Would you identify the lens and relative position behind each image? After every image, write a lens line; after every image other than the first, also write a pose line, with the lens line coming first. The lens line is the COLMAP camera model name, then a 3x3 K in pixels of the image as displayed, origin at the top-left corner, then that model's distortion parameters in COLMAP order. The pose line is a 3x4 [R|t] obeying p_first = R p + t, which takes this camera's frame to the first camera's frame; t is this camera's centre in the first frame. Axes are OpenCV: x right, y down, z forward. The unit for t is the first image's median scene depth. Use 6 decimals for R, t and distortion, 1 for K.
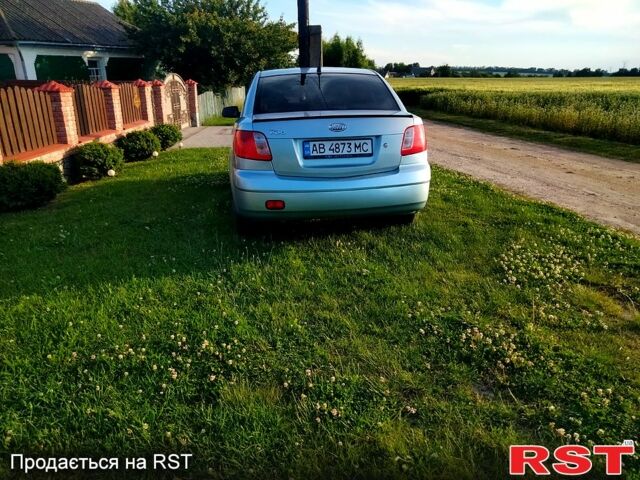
lens RADIAL K [[468.9, 0, 320.0], [0, 468.9, 240.0], [0, 0, 1]] dist [0.011999, 0.001106]
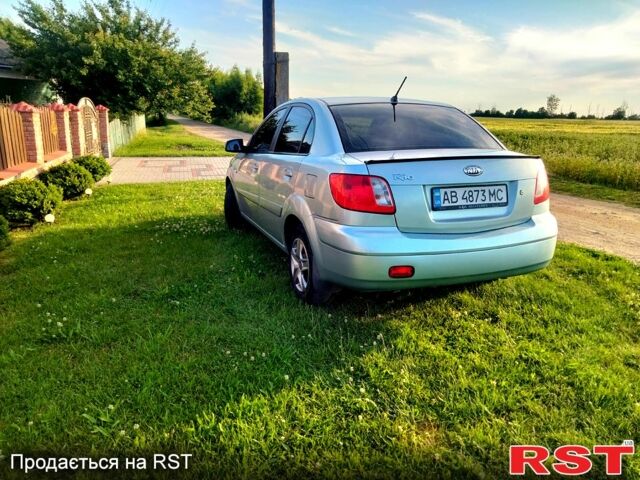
lens RADIAL K [[468.9, 0, 320.0], [0, 468.9, 240.0], [0, 0, 1]] dist [0.011999, 0.001106]
pose [[0.973364, -0.029140, 0.227408, -0.158967], [0.043467, 0.997355, -0.058248, -0.035342], [-0.225109, 0.066581, 0.972056, 0.118000]]
